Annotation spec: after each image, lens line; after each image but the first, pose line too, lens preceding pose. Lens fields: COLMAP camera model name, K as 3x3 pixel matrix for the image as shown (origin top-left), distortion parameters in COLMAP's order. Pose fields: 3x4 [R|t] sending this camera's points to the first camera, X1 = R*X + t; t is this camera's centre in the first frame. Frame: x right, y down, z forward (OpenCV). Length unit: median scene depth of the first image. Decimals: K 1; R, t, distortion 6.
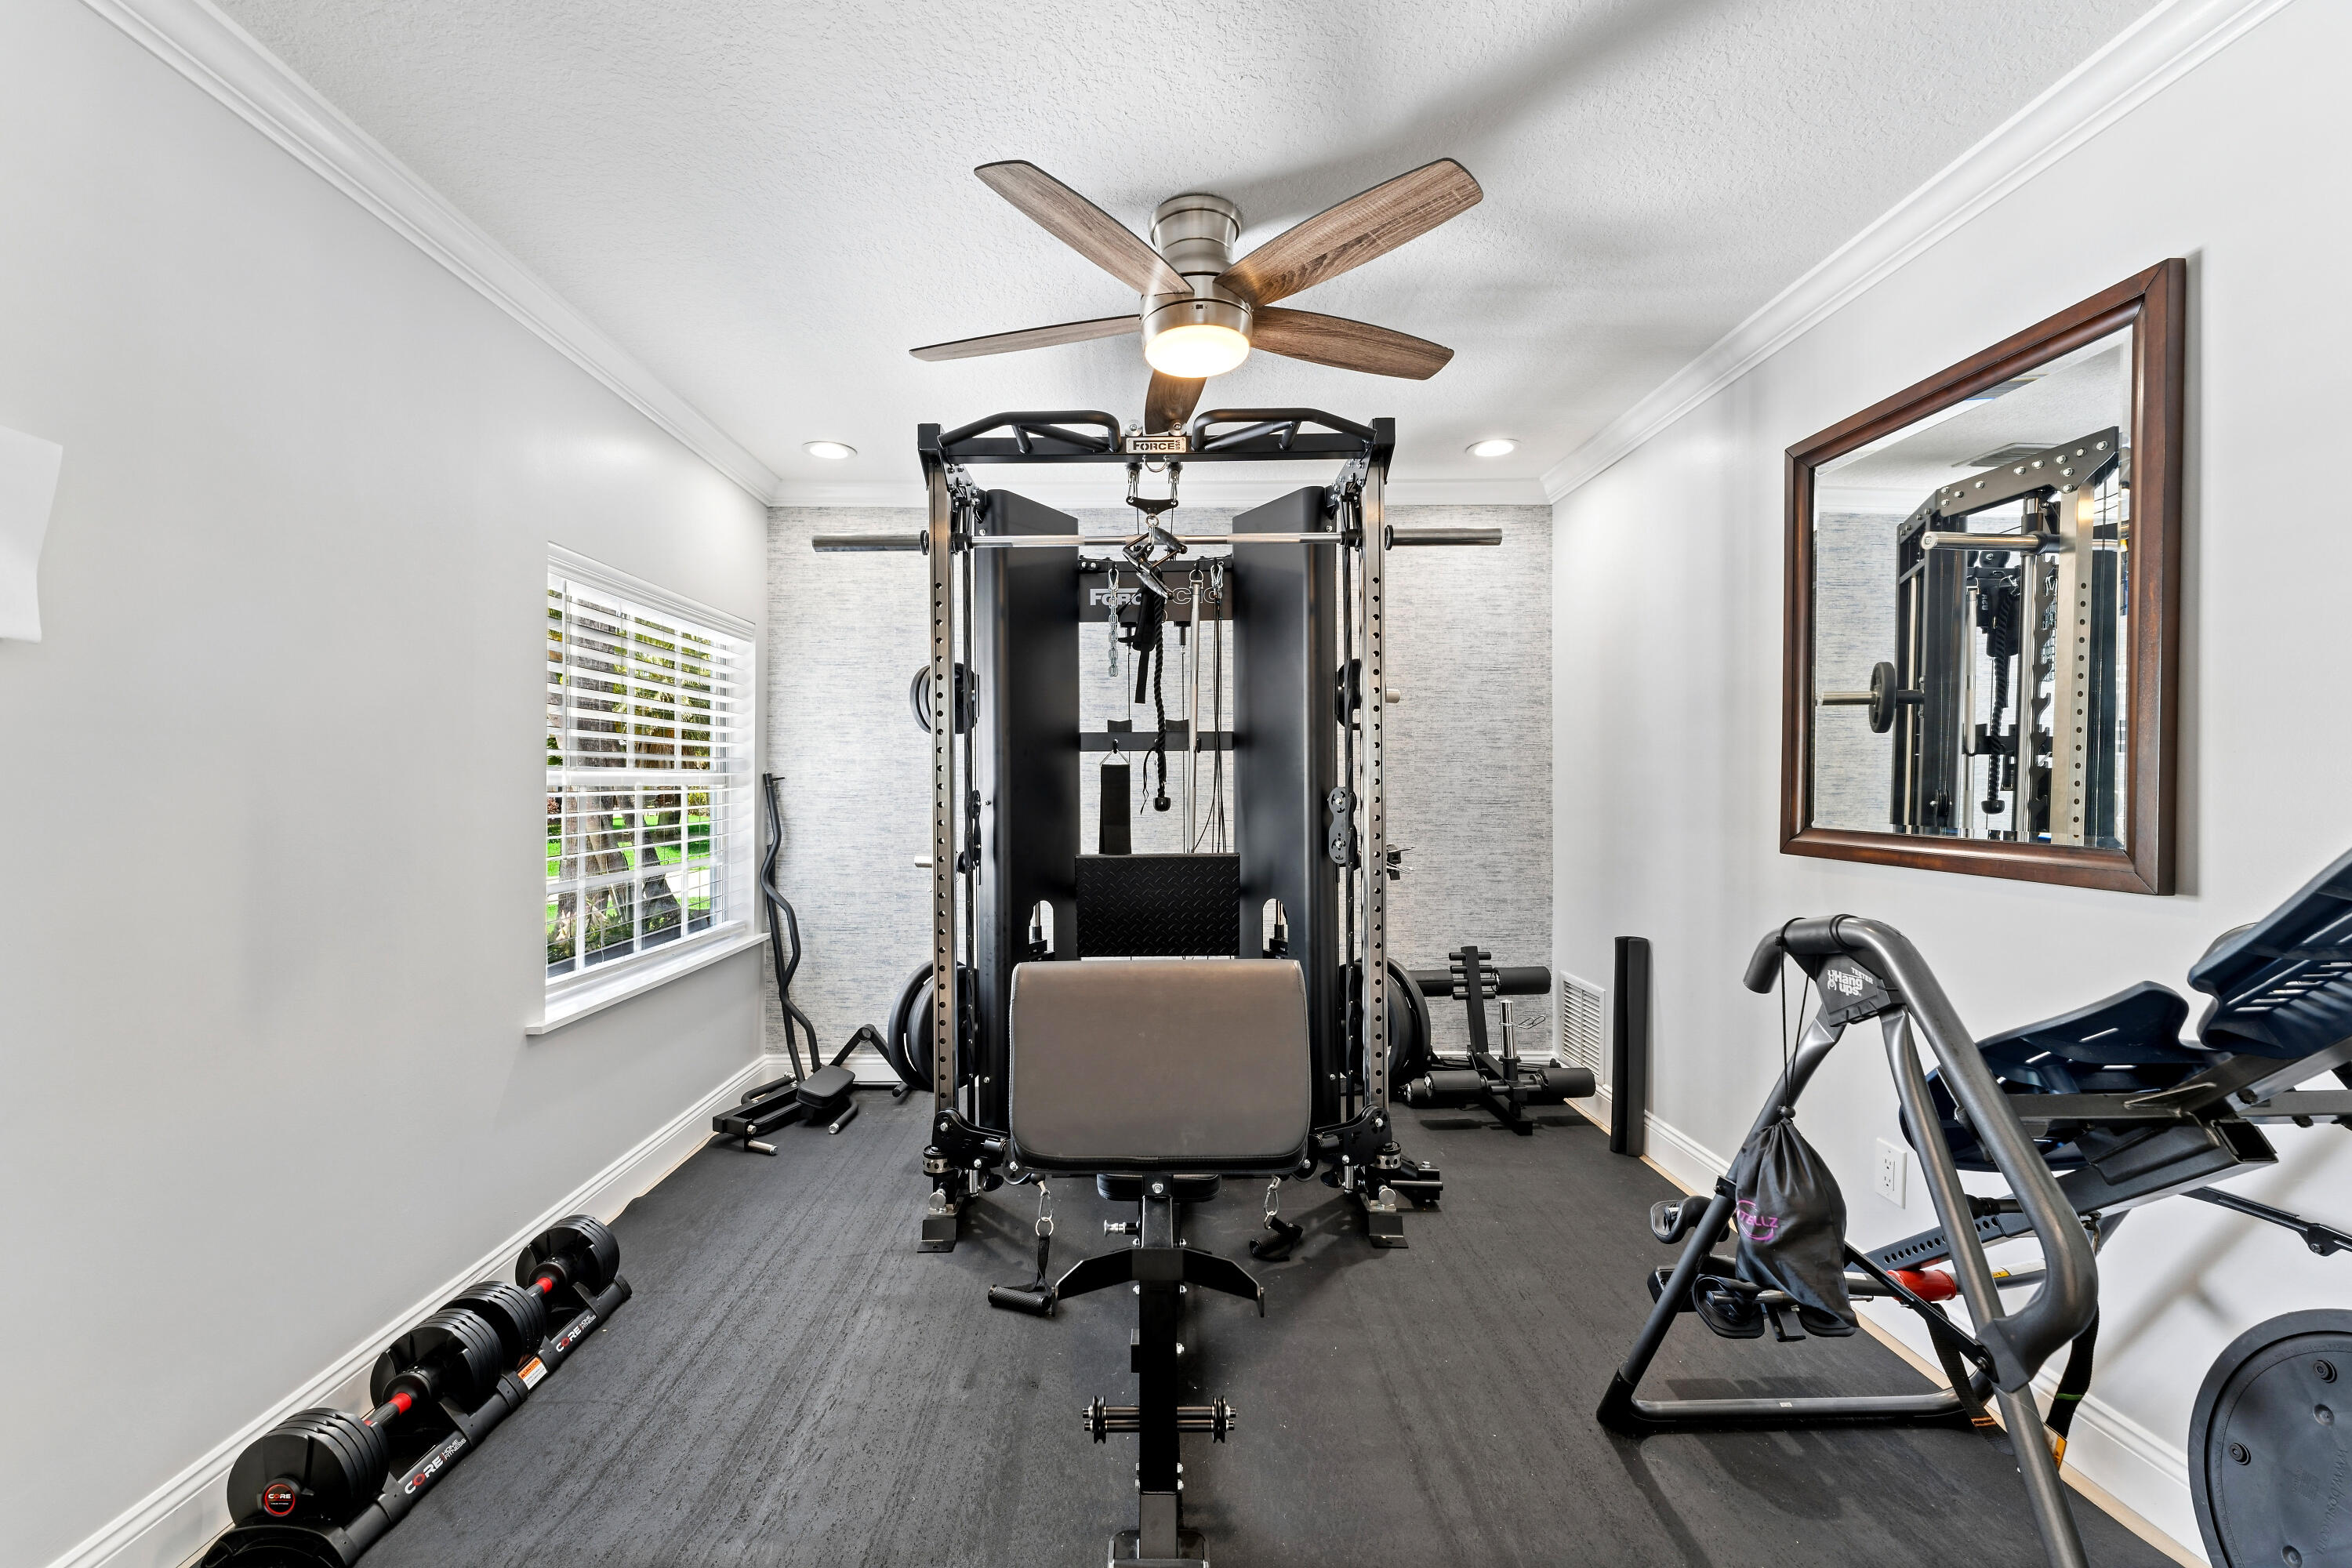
lens RADIAL K [[960.2, 0, 1179.6], [0, 960.2, 792.4], [0, 0, 1]] dist [0.001937, -0.000241]
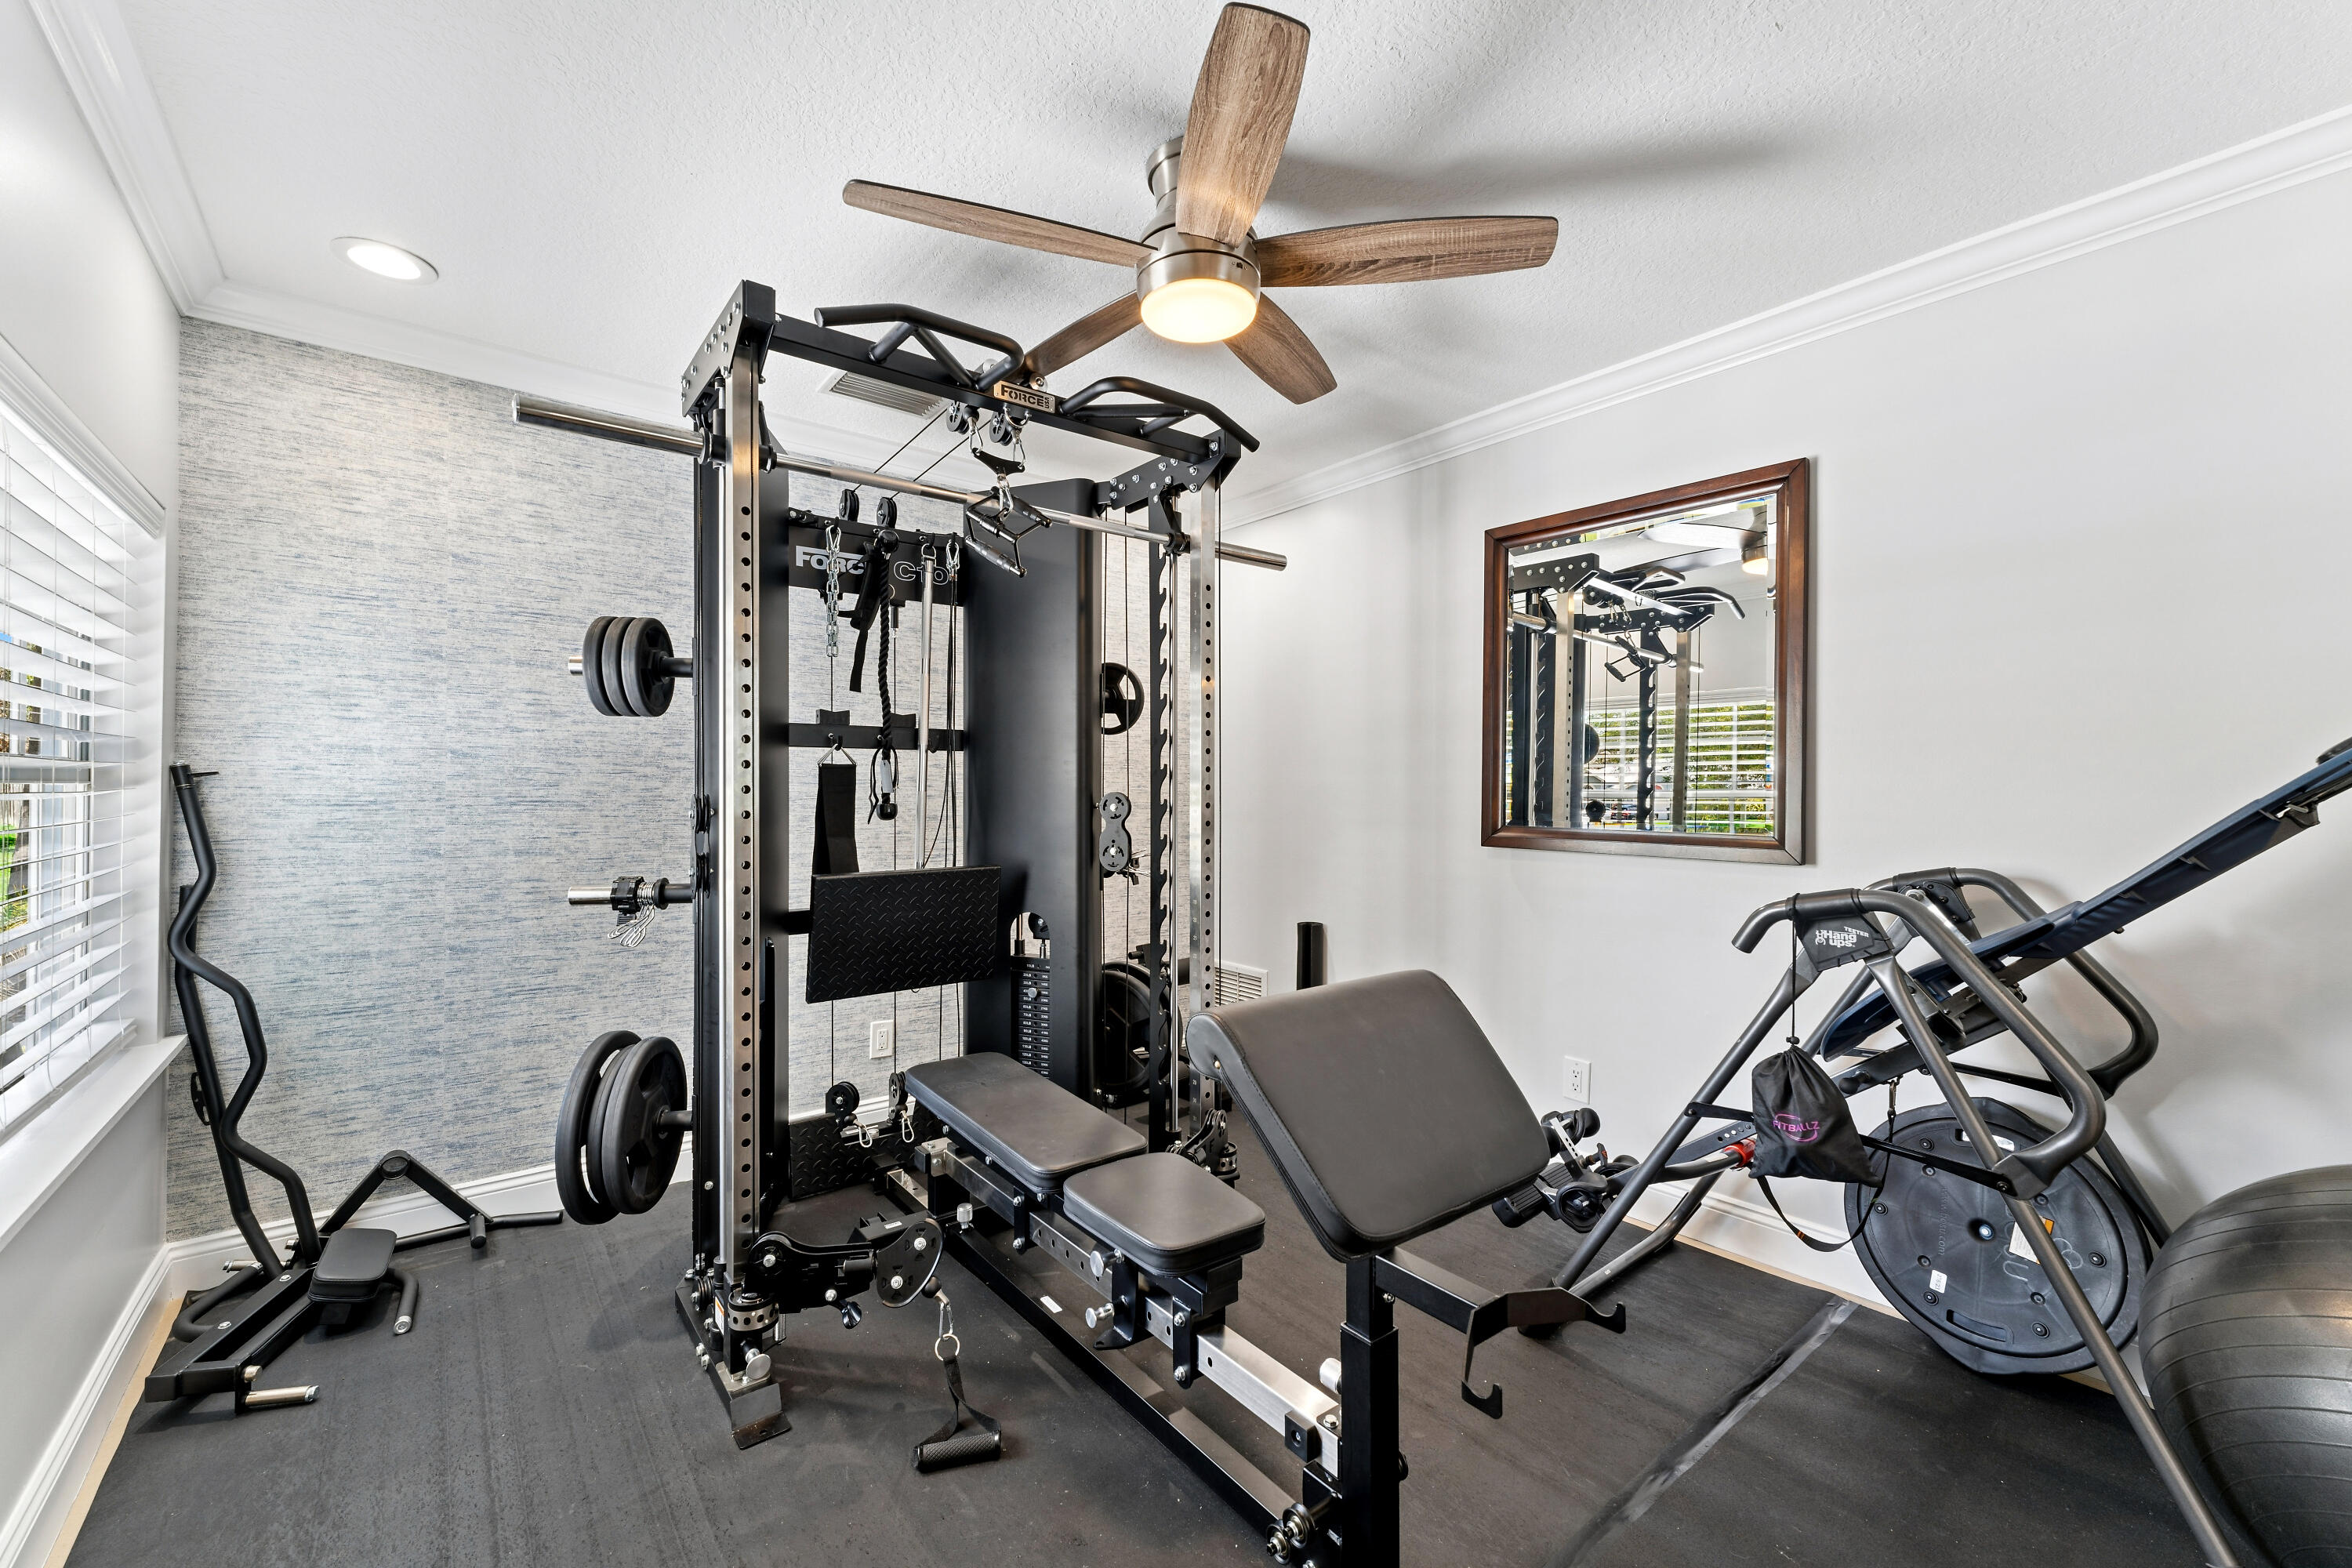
lens RADIAL K [[925.1, 0, 1173.2], [0, 925.1, 791.0], [0, 0, 1]] dist [0.004147, -0.000280]
pose [[0.796464, 0.005169, 0.604663, -0.313219], [-0.000987, 0.999973, -0.007248, -0.000071], [-0.604685, 0.005176, 0.796448, 0.190430]]
